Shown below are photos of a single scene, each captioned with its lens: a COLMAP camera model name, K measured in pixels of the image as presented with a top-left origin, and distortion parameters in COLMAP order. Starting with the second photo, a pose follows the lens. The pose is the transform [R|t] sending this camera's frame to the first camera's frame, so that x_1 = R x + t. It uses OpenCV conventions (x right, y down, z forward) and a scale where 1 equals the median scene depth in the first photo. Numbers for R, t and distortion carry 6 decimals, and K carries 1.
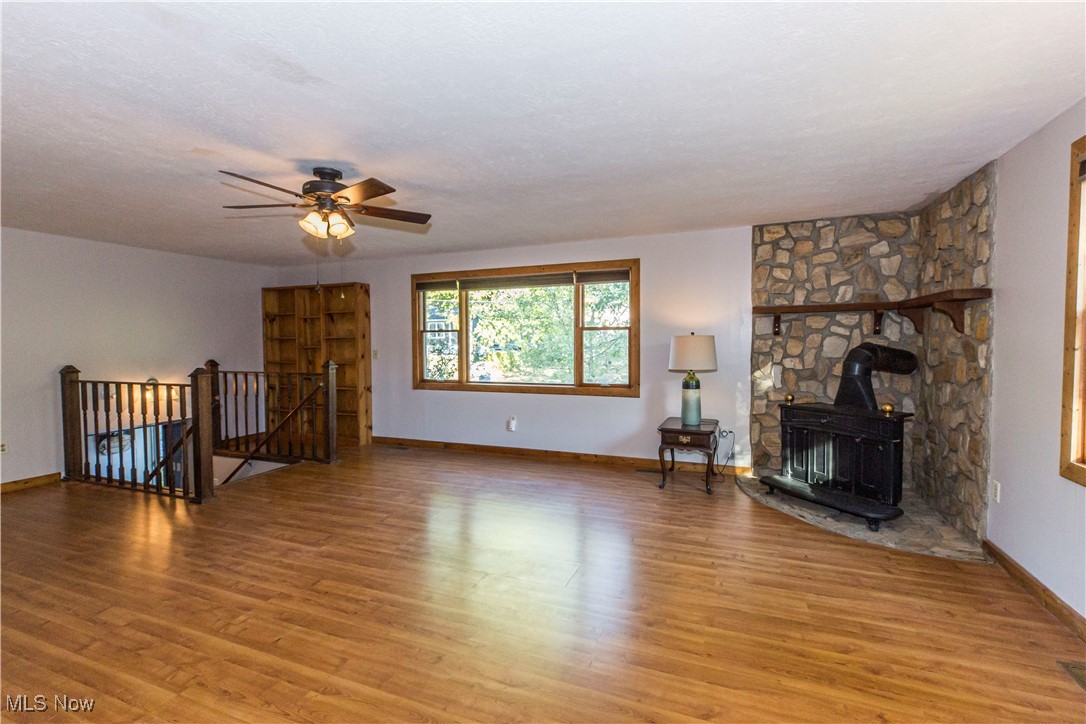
lens RADIAL K [[485.0, 0, 543.0], [0, 485.0, 362.0], [0, 0, 1]] dist [0.000634, 0.000117]
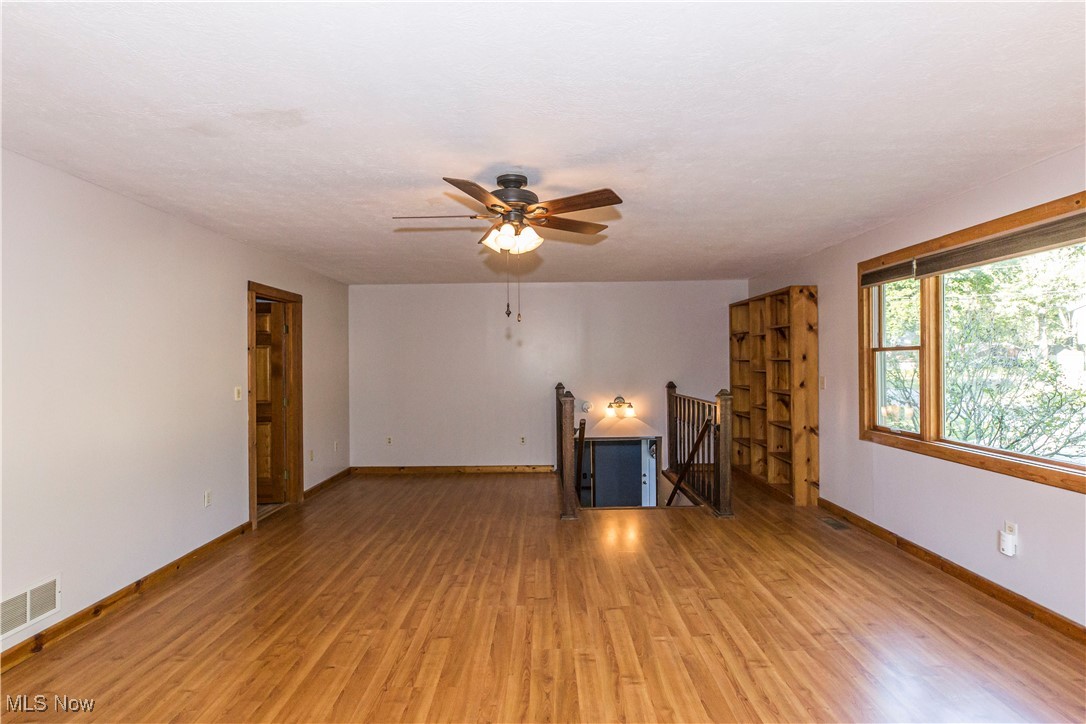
lens RADIAL K [[525.2, 0, 543.0], [0, 525.2, 362.0], [0, 0, 1]] dist [-0.001526, -0.000252]
pose [[0.370305, 0.002605, -0.928907, 0.310964], [-0.033213, 0.999394, -0.010437, -0.034710], [0.928316, 0.034717, 0.370167, 0.476757]]
